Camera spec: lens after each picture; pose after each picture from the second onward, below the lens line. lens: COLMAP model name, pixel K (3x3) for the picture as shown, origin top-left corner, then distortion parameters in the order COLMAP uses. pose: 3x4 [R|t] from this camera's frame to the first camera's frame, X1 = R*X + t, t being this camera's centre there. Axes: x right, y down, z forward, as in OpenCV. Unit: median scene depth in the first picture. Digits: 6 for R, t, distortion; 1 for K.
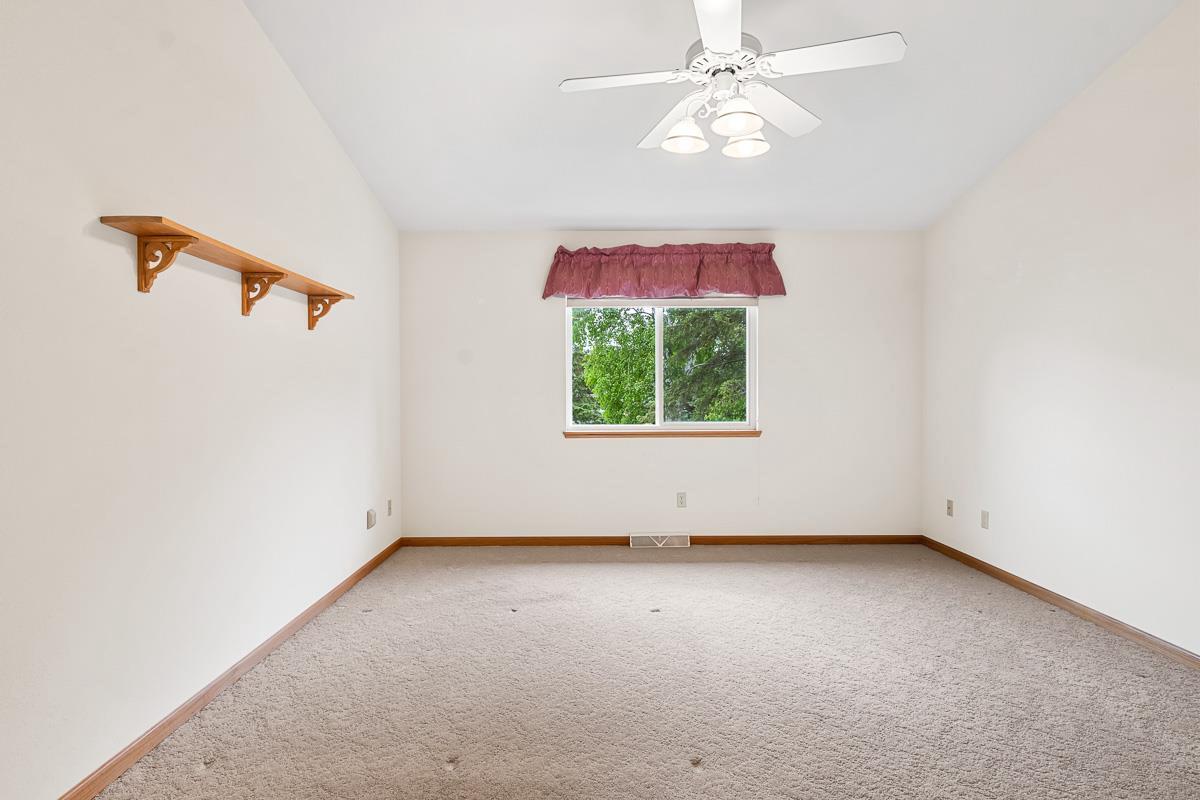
lens RADIAL K [[621.7, 0, 594.3], [0, 621.7, 398.2], [0, 0, 1]] dist [-0.001301, -0.000130]
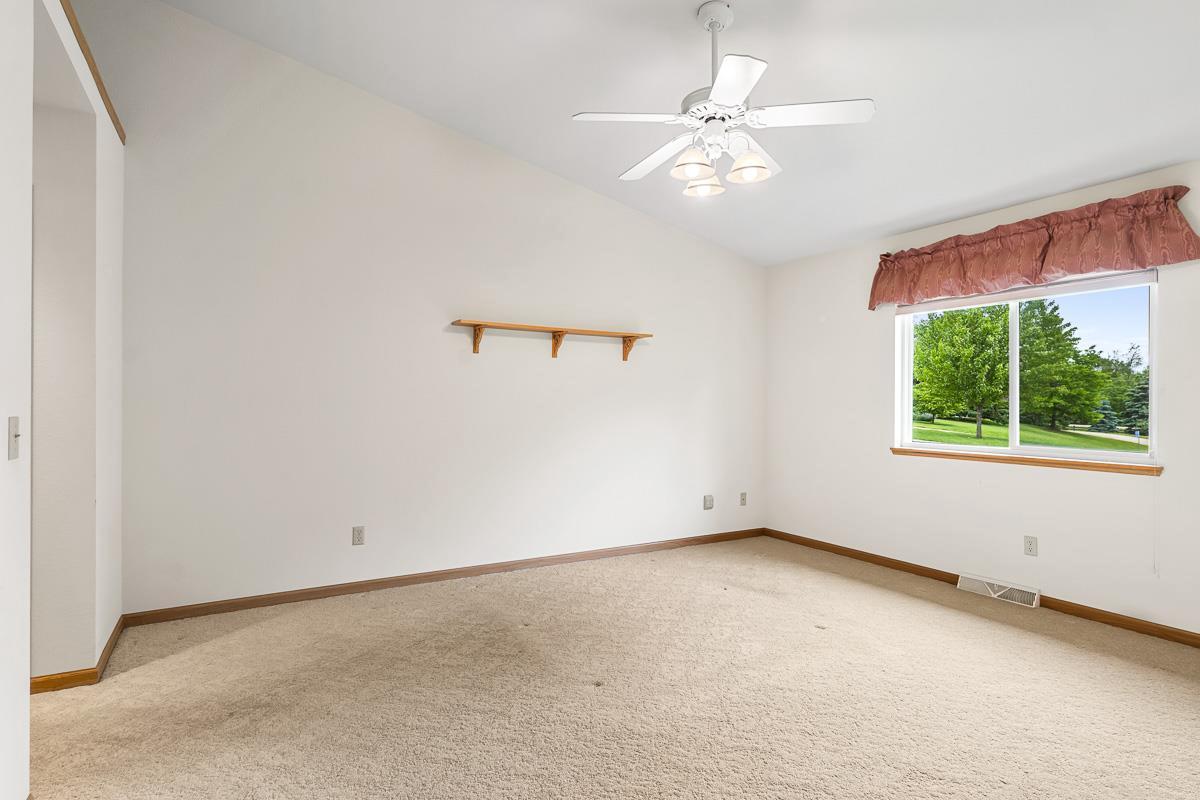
lens RADIAL K [[621.7, 0, 594.3], [0, 621.7, 398.2], [0, 0, 1]] dist [-0.001301, -0.000130]
pose [[0.494750, 0.002263, -0.869033, 0.560022], [-0.019104, 0.999783, -0.008272, -0.004673], [0.868826, 0.020695, 0.494686, 0.140118]]
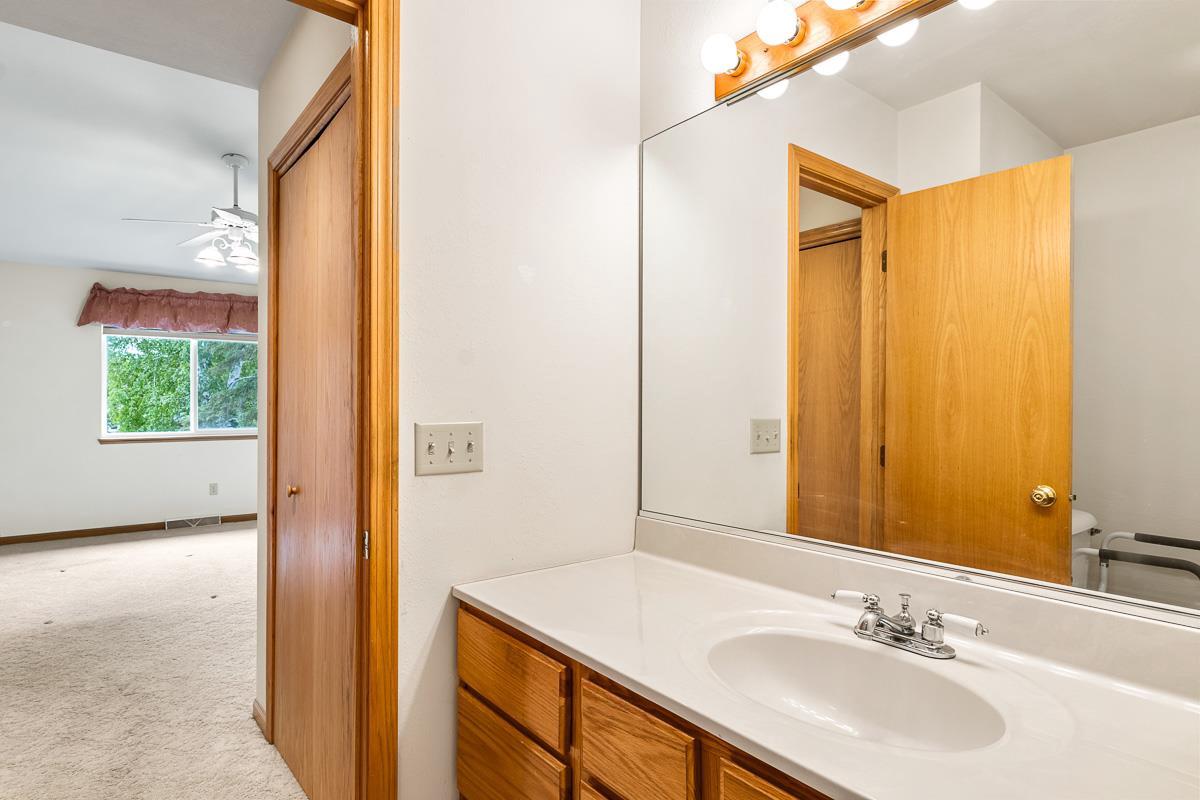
lens RADIAL K [[658.0, 0, 600.0], [0, 658.0, 400.0], [0, 0, 1]] dist [0.003900, -0.000390]
pose [[0.793303, 0.005753, 0.608800, -0.058391], [0.006478, 0.999819, -0.017890, 0.008218], [-0.608792, 0.018136, 0.793122, -0.590139]]
